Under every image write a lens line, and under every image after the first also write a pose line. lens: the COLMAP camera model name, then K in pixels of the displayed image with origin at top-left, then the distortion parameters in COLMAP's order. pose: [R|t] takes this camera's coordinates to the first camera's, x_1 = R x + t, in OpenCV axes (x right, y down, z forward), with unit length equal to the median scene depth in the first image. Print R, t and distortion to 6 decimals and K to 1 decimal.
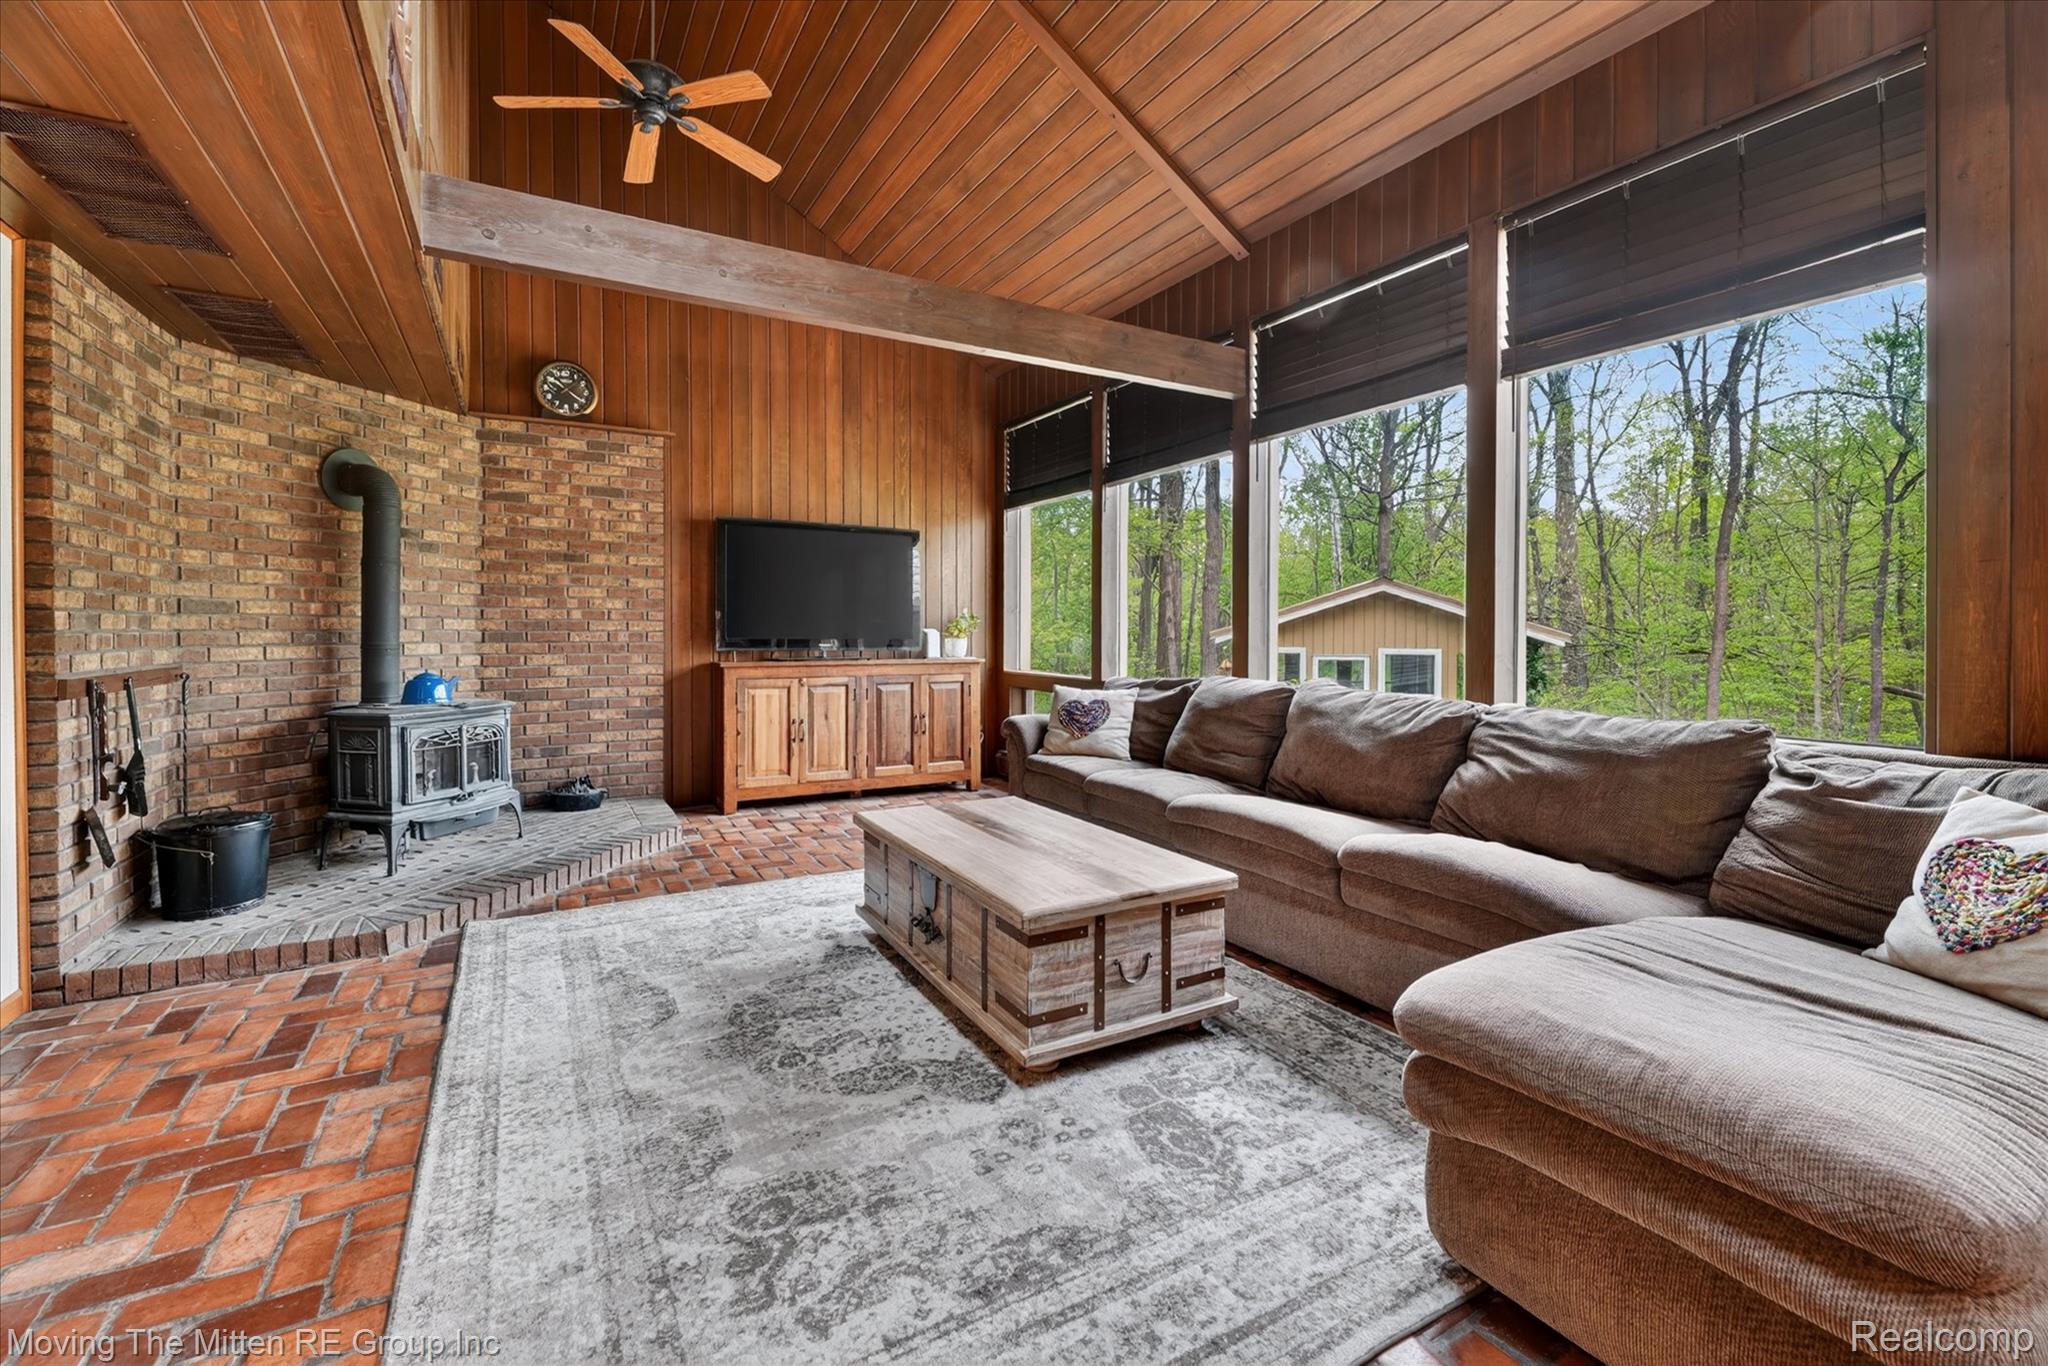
lens RADIAL K [[863.7, 0, 1018.3], [0, 863.7, 627.7], [0, 0, 1]] dist [-0.001734, -0.000057]
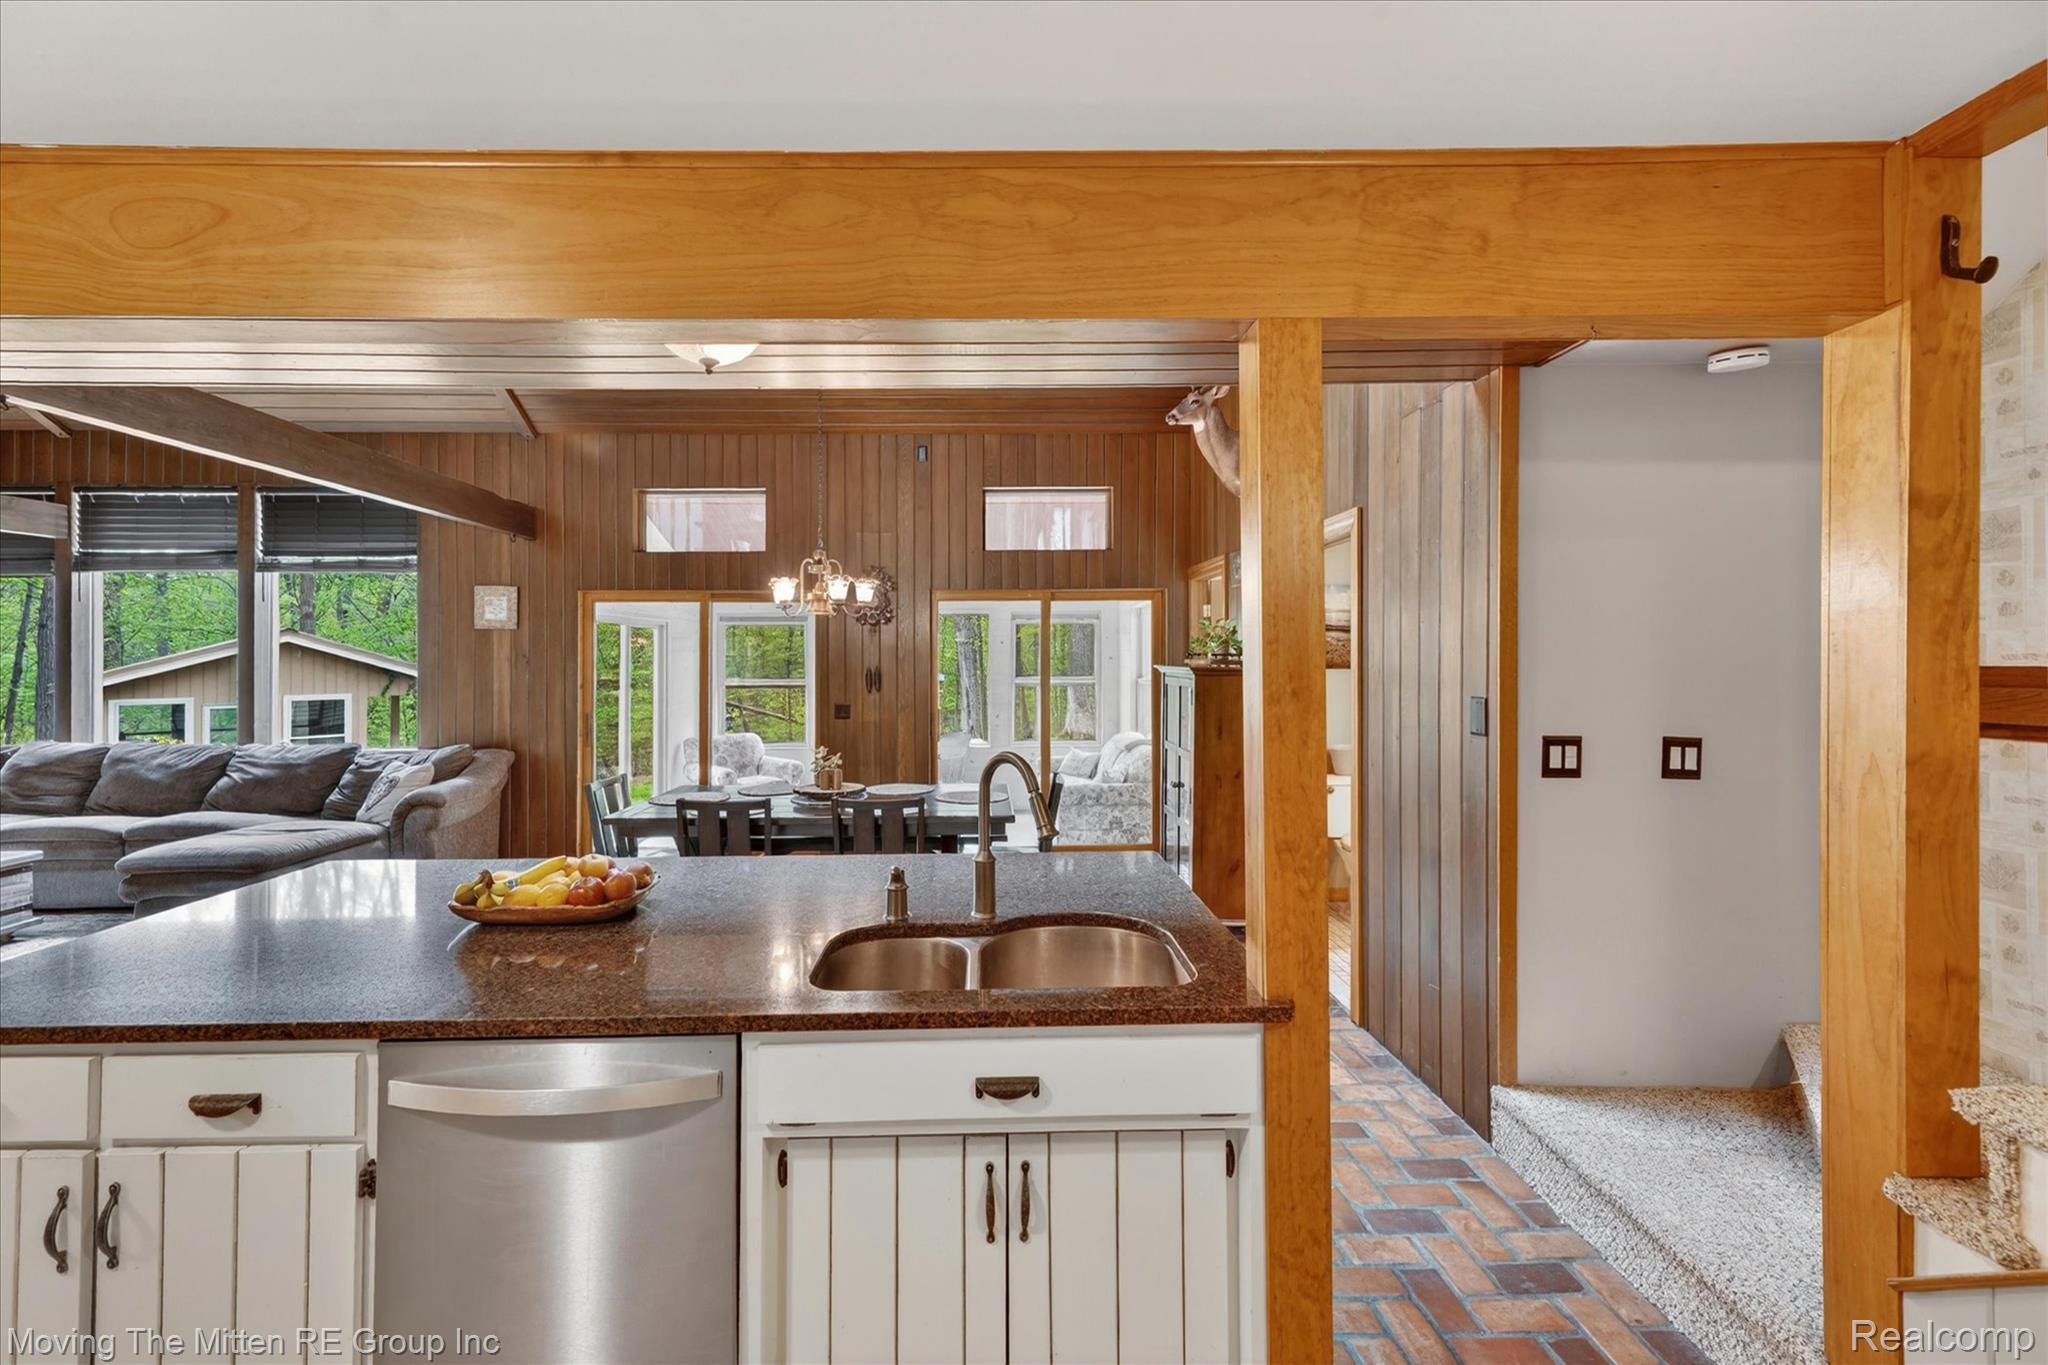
lens RADIAL K [[836.1, 0, 998.1], [0, 836.1, 652.0], [0, 0, 1]] dist [-0.001048, -0.000205]
pose [[0.485037, 0.002782, 0.874489, -0.243629], [0.005786, 0.999963, -0.006391, -0.091244], [-0.874475, 0.008160, 0.485003, -1.267911]]
